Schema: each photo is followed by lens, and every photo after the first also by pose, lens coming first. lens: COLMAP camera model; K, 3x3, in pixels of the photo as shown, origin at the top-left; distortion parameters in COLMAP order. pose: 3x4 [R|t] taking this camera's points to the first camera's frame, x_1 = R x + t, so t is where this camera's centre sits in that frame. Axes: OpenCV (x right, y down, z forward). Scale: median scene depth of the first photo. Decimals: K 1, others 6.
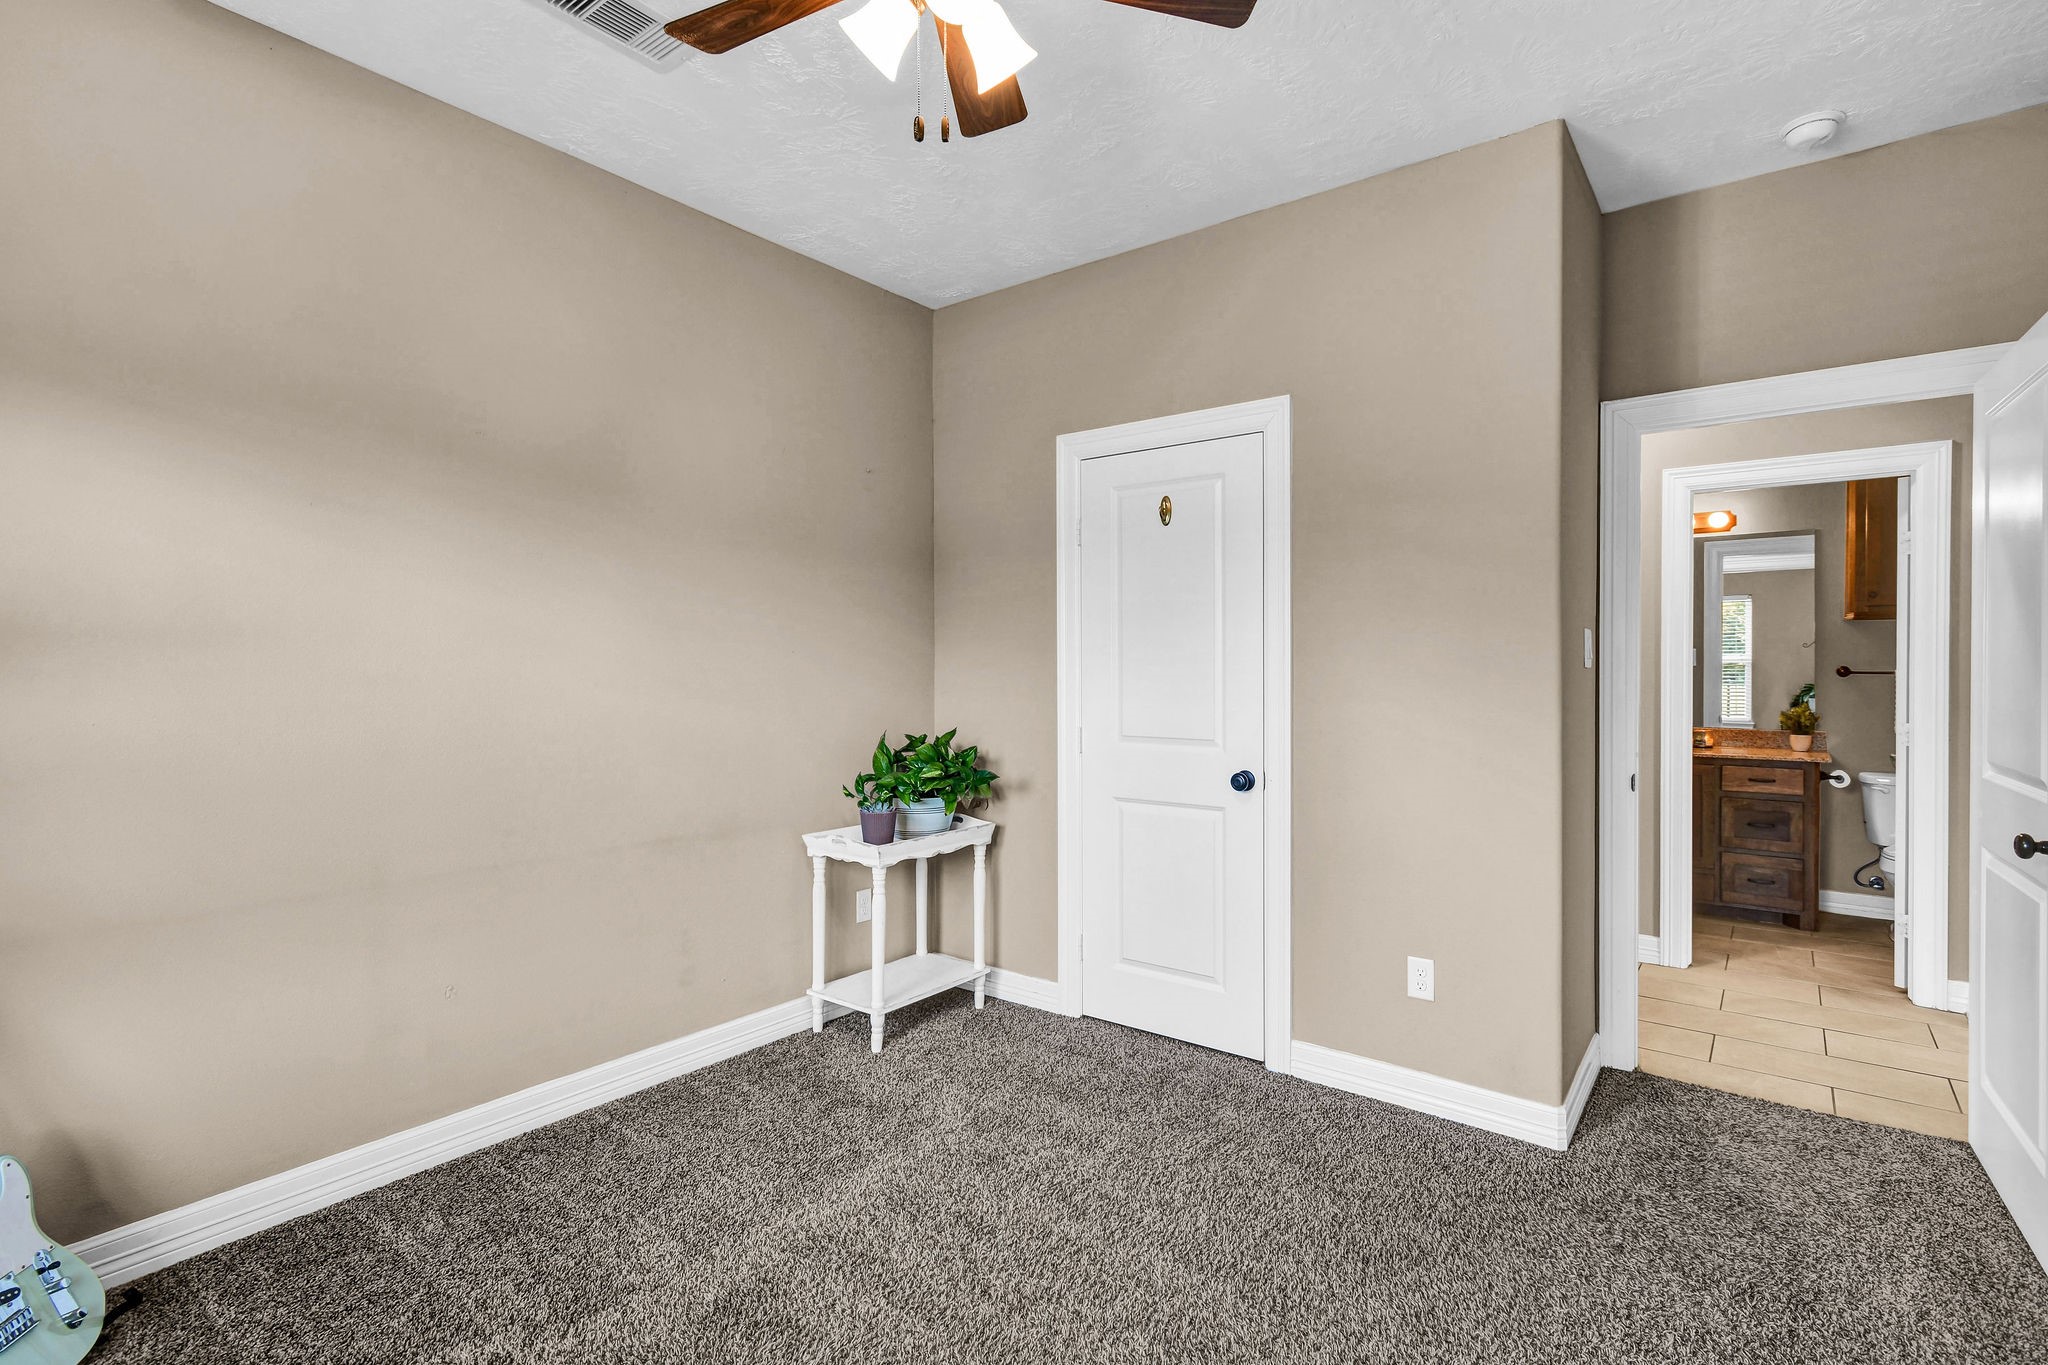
lens RADIAL K [[930.5, 0, 1030.4], [0, 930.5, 679.7], [0, 0, 1]] dist [0.000001, -0.000131]
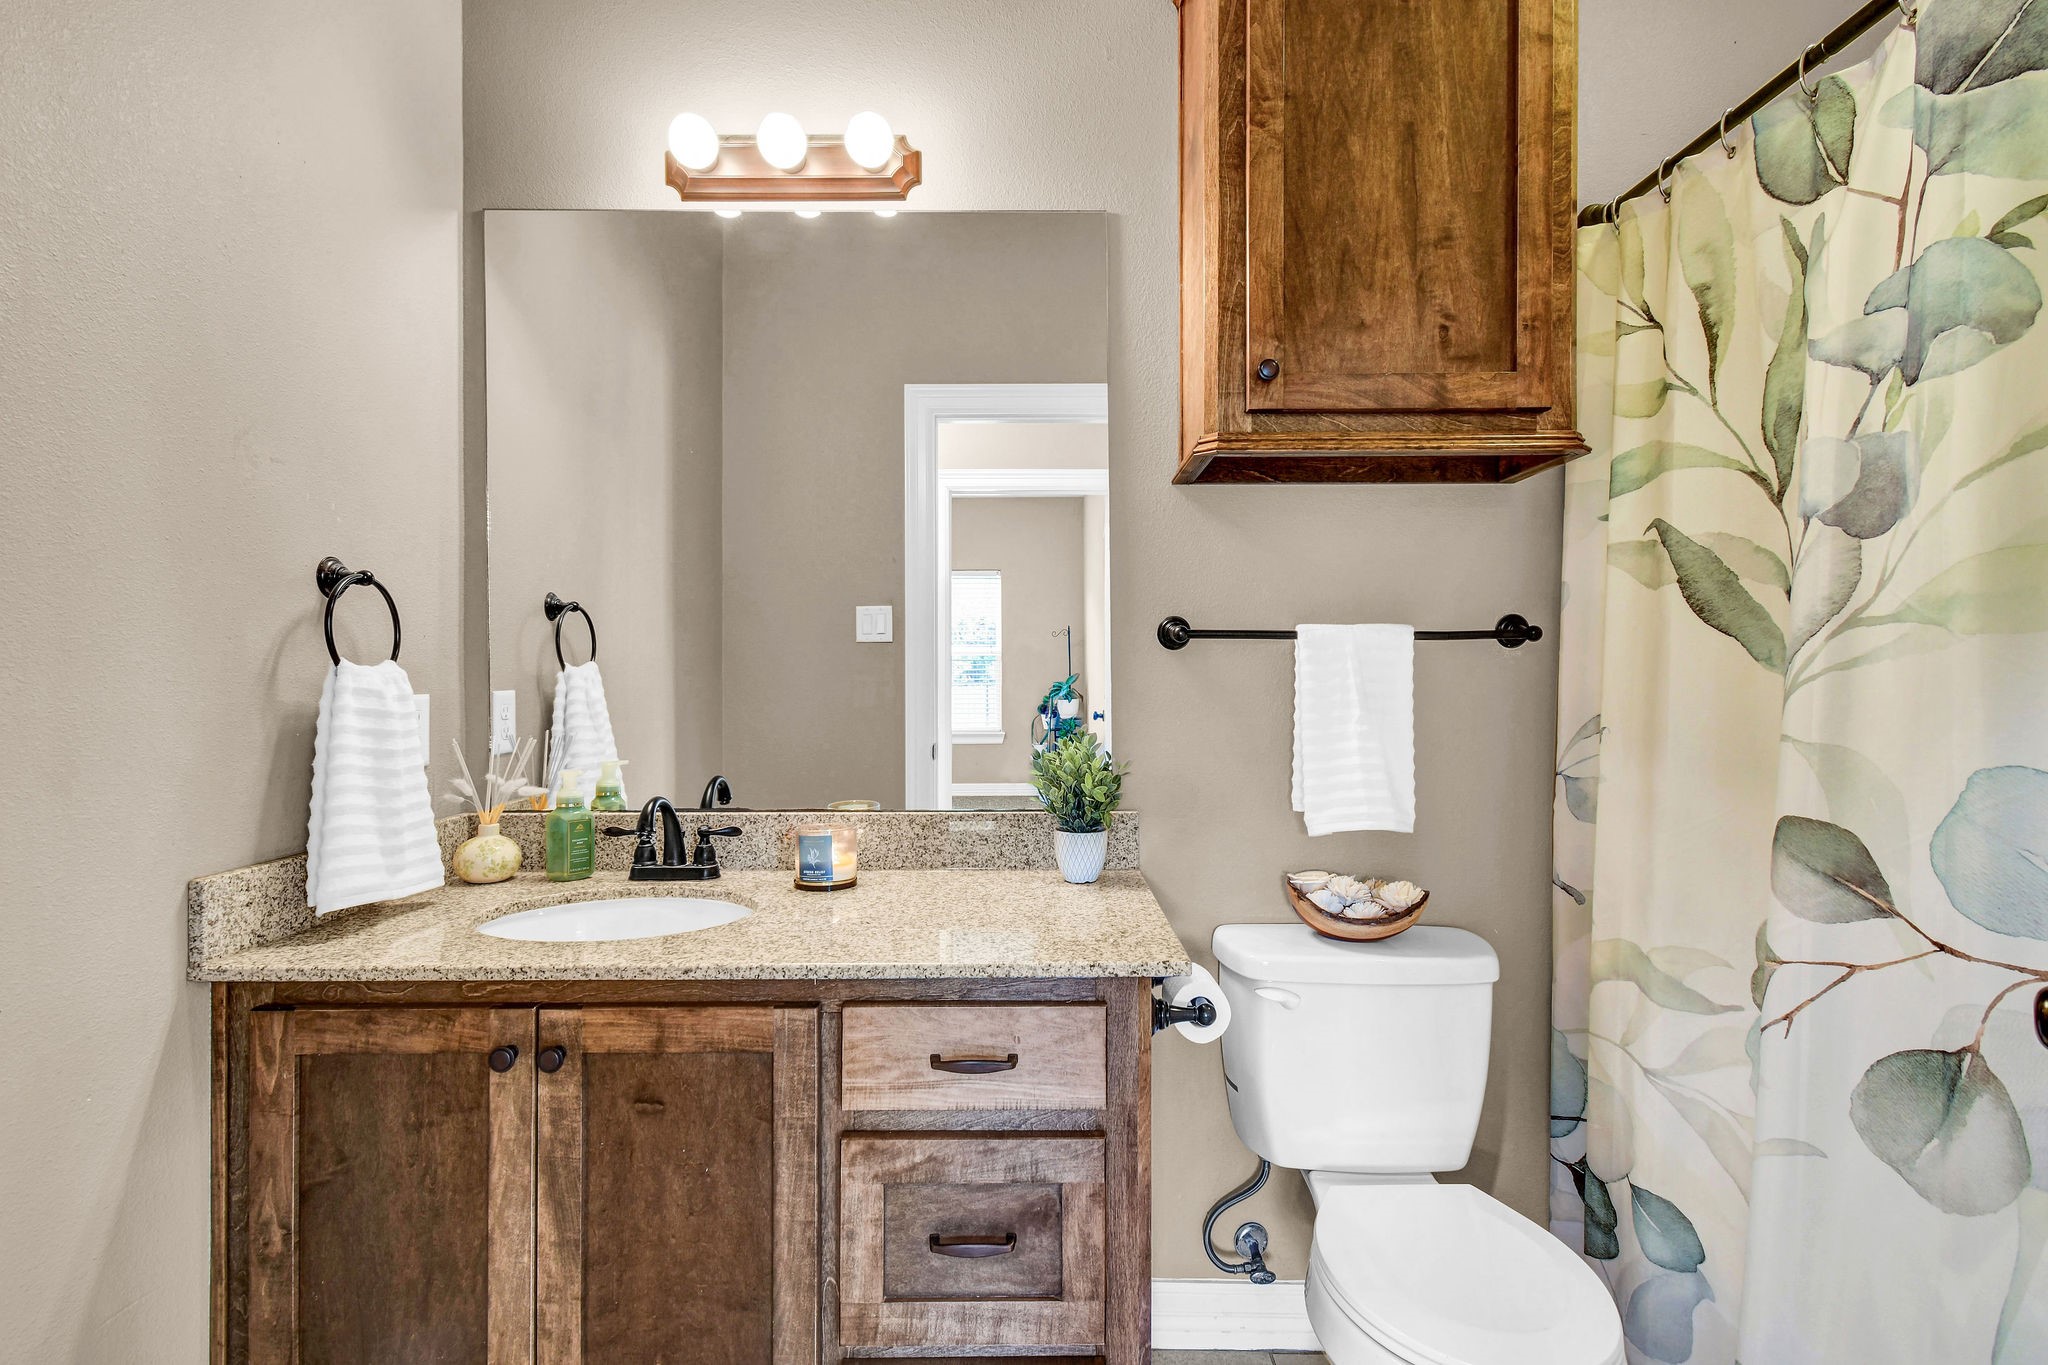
lens RADIAL K [[887.9, 0, 1024.0], [0, 887.9, 682.5], [0, 0, 1]] dist [0.003475, 0.000337]
pose [[0.781059, -0.000418, 0.624458, 0.629602], [0.000257, 1.000000, 0.000347, 0.009219], [-0.624458, -0.000111, 0.781059, 0.782493]]
